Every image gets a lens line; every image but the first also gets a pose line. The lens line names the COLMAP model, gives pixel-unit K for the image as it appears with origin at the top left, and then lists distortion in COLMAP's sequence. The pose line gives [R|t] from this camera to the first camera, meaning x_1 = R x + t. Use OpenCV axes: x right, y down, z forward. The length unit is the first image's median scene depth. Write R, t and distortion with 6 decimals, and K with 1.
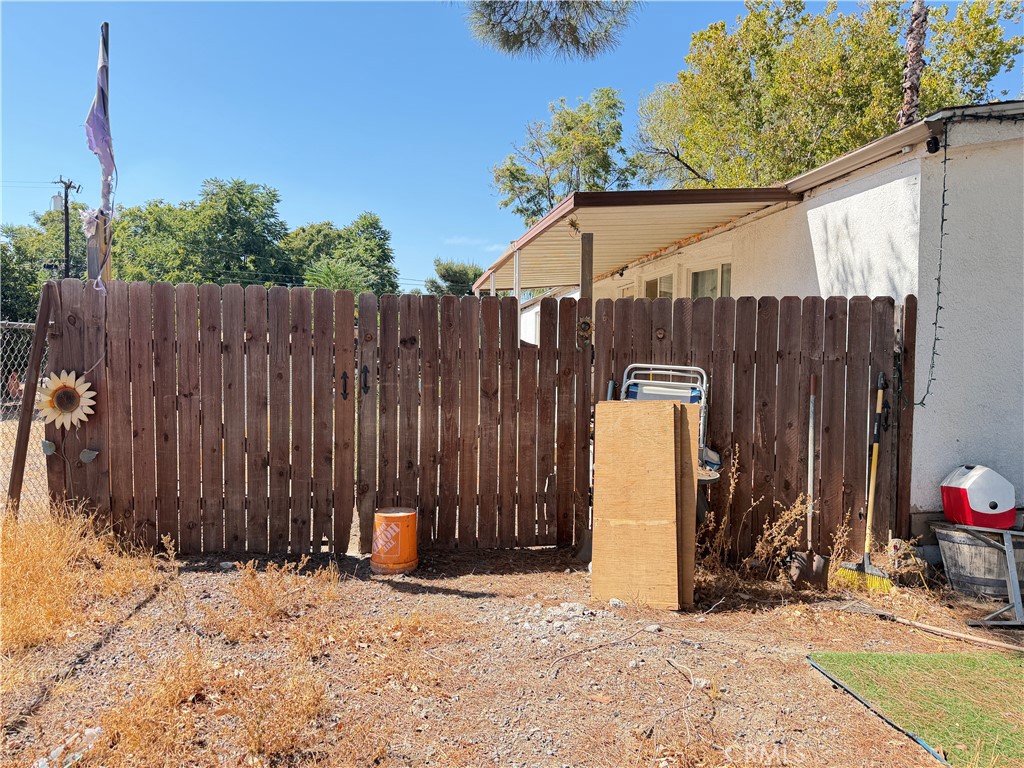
lens RADIAL K [[716.7, 0, 510.7], [0, 716.7, 386.1], [0, 0, 1]] dist [0.094444, -0.130592]
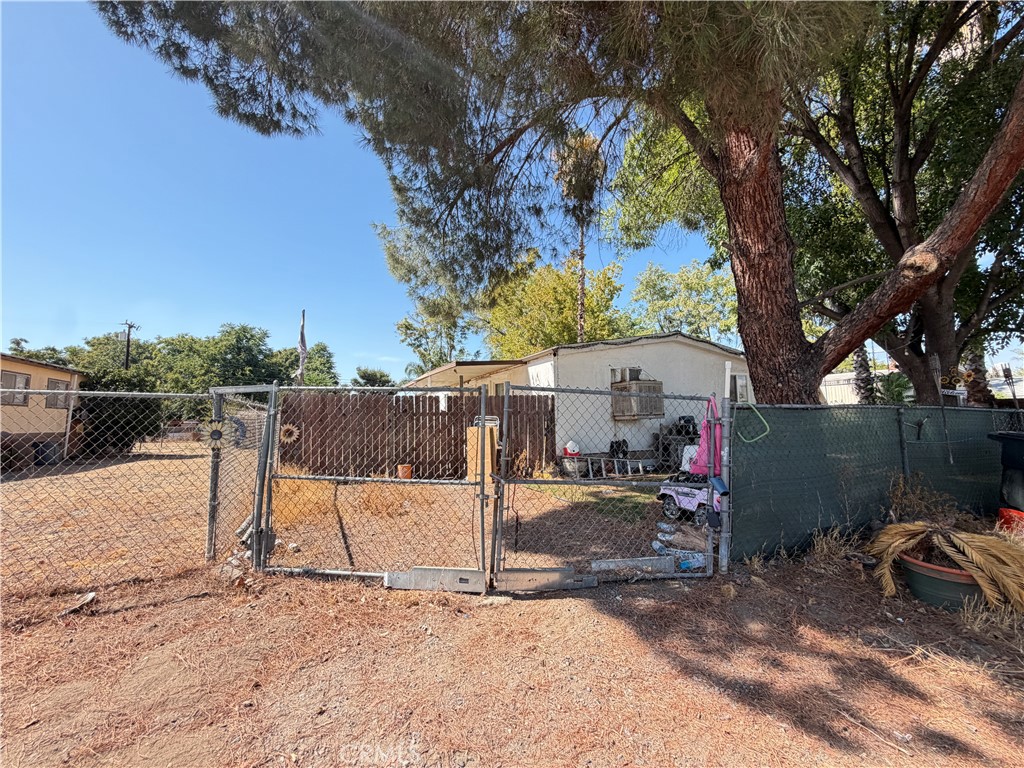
lens RADIAL K [[408.3, 0, 511.2], [0, 408.3, 383.2], [0, 0, 1]] dist [0.000247, -0.000293]
pose [[0.963243, -0.005975, 0.268564, -0.174321], [0.041351, 0.991135, -0.126261, 0.060710], [-0.265429, 0.132726, 0.954951, -0.818166]]
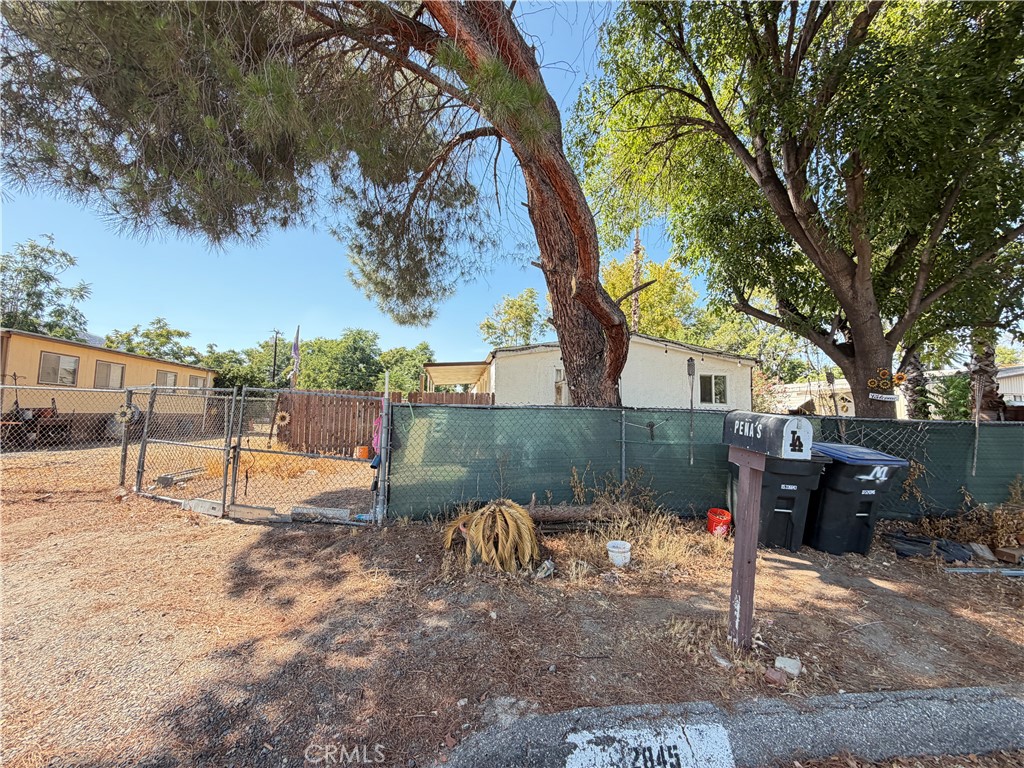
lens RADIAL K [[408.3, 0, 511.2], [0, 408.3, 383.2], [0, 0, 1]] dist [0.000247, -0.000293]
pose [[0.999953, 0.000070, -0.009717, 0.632434], [-0.001237, 0.992749, -0.120196, 0.090186], [0.009638, 0.120203, 0.992703, -1.177089]]
